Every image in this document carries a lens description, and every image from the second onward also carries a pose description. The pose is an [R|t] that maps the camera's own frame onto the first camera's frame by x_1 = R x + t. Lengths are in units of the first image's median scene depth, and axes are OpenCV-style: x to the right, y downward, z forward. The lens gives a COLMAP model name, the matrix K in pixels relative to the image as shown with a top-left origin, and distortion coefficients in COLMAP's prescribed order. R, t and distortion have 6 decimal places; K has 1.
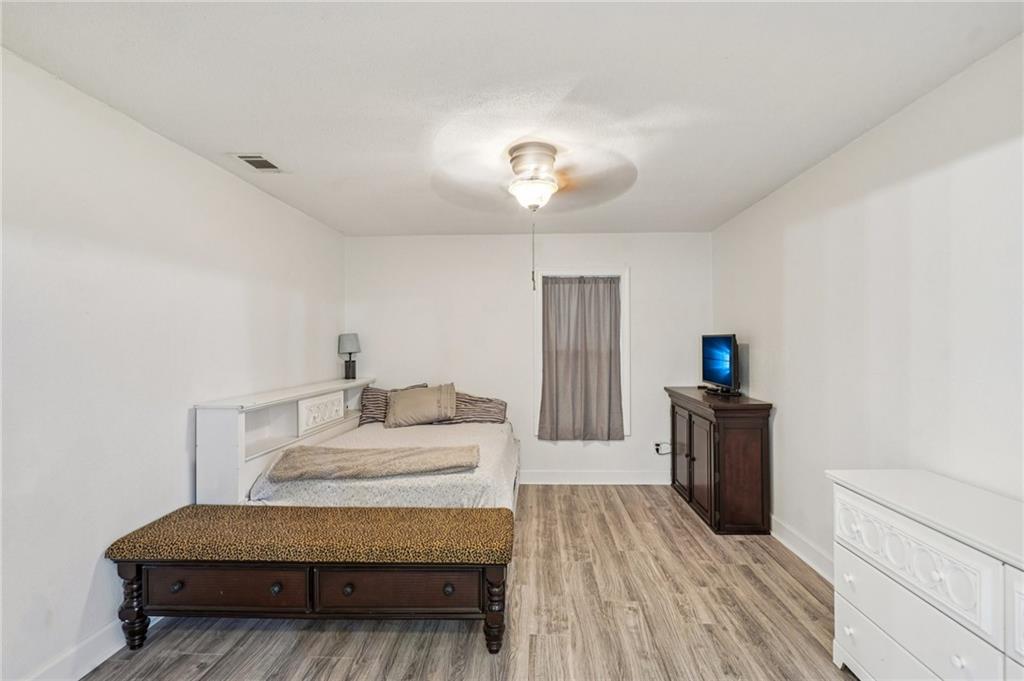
lens RADIAL K [[478.4, 0, 511.7], [0, 478.4, 340.2], [0, 0, 1]] dist [-0.001059, 0.001577]
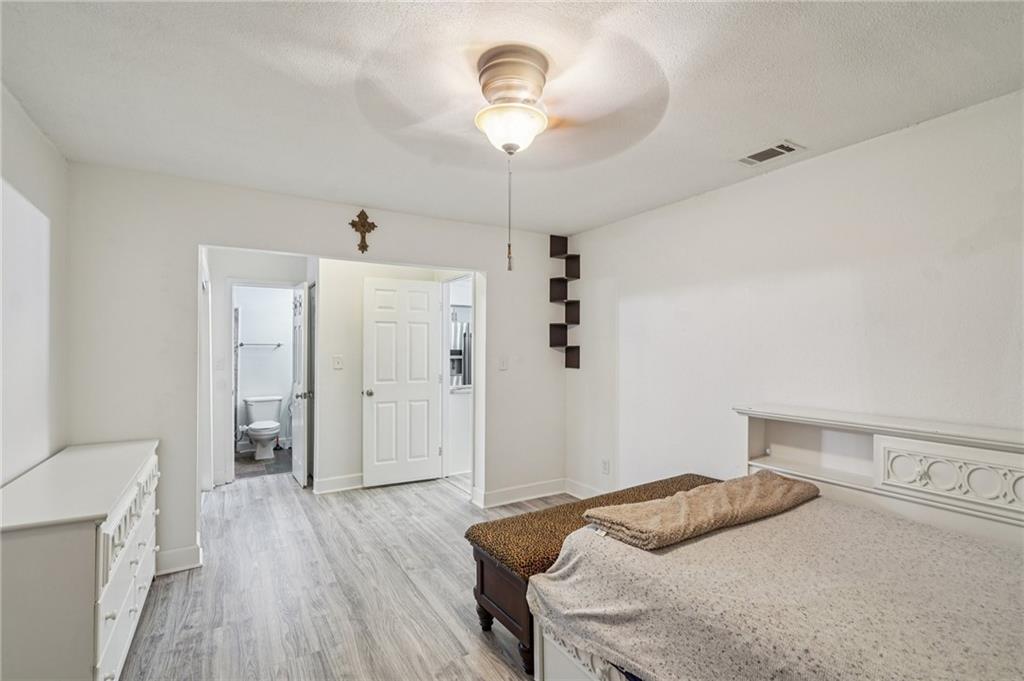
lens RADIAL K [[478.4, 0, 512.0], [0, 478.4, 343.6], [0, 0, 1]] dist [-0.001059, 0.001577]
pose [[-0.829992, -0.002362, -0.557770, 0.498437], [0.005010, 0.999919, -0.011690, 0.009813], [0.557752, -0.012497, -0.829913, 1.841589]]
